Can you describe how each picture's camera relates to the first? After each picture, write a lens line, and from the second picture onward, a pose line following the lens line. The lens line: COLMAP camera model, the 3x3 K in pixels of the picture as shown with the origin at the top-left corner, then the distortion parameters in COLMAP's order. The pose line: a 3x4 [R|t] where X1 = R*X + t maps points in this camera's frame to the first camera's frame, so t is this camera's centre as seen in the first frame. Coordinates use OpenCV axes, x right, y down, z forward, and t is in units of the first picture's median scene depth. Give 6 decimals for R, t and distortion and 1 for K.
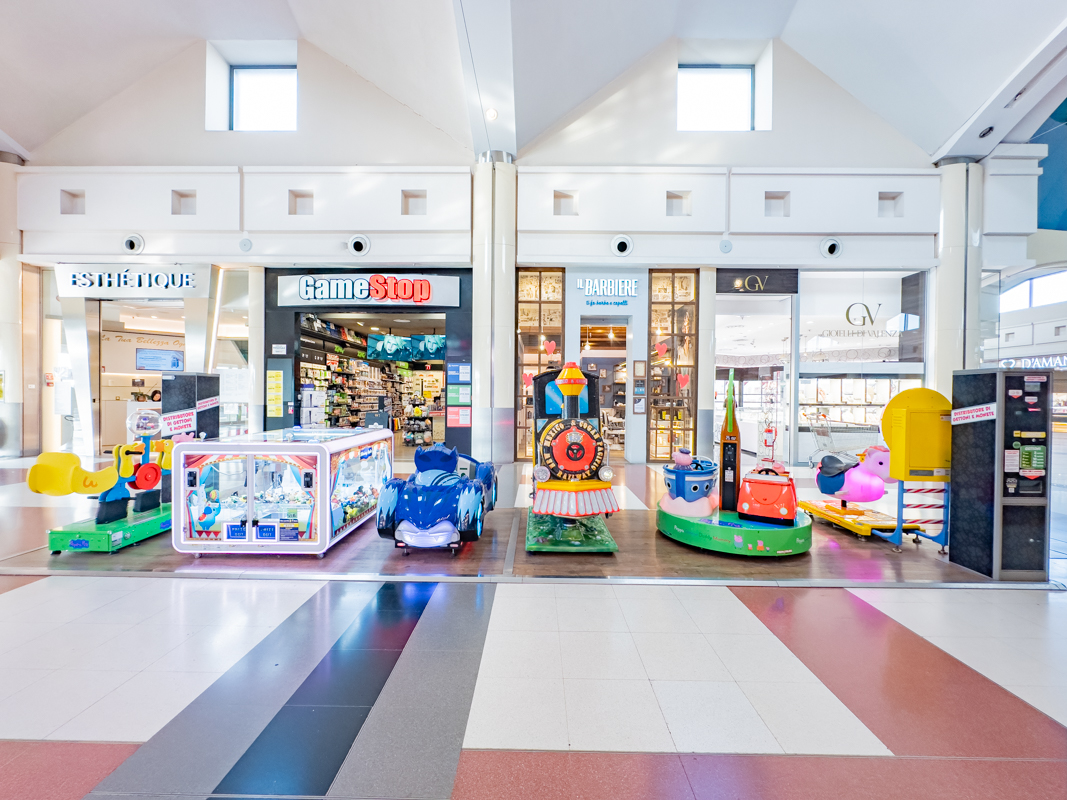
lens RADIAL K [[425.9, 0, 534.0], [0, 425.9, 400.8], [0, 0, 1]] dist [-0.002391, 0.000727]
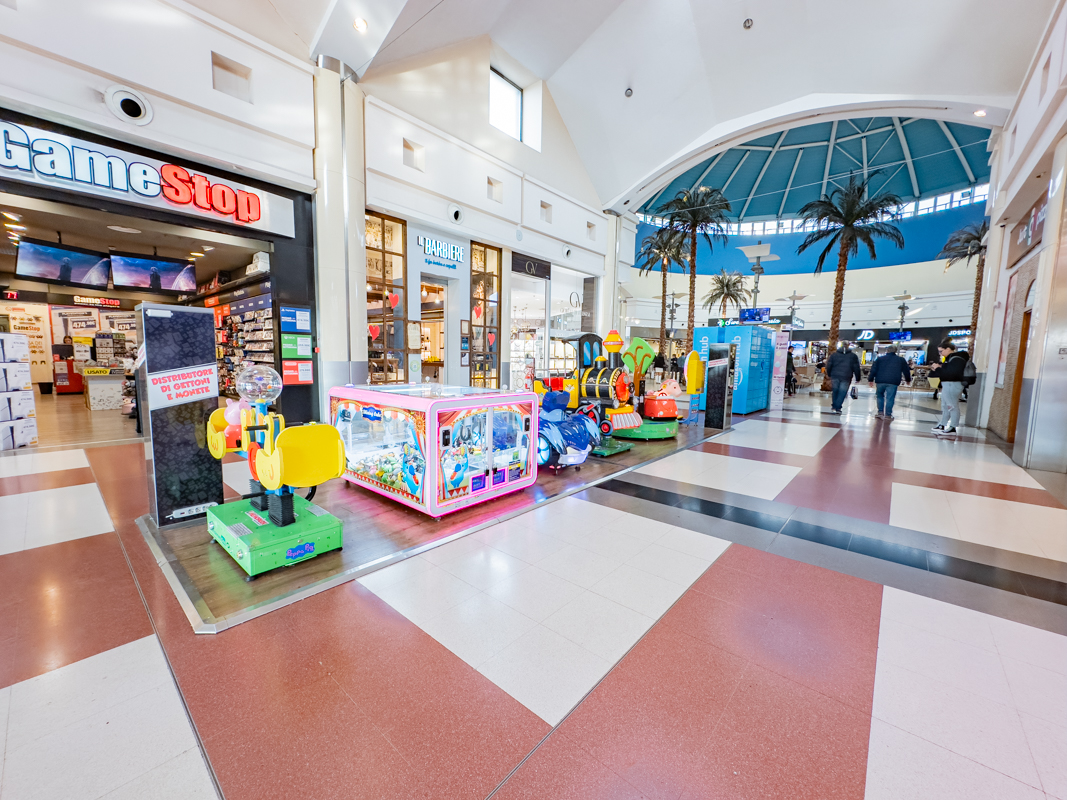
lens RADIAL K [[425.9, 0, 531.8], [0, 425.9, 399.5], [0, 0, 1]] dist [-0.002391, 0.000727]
pose [[0.648417, -0.072408, 0.757834, -0.539179], [-0.008409, 0.994725, 0.102237, 0.001017], [-0.761239, -0.072665, 0.644387, 0.100364]]
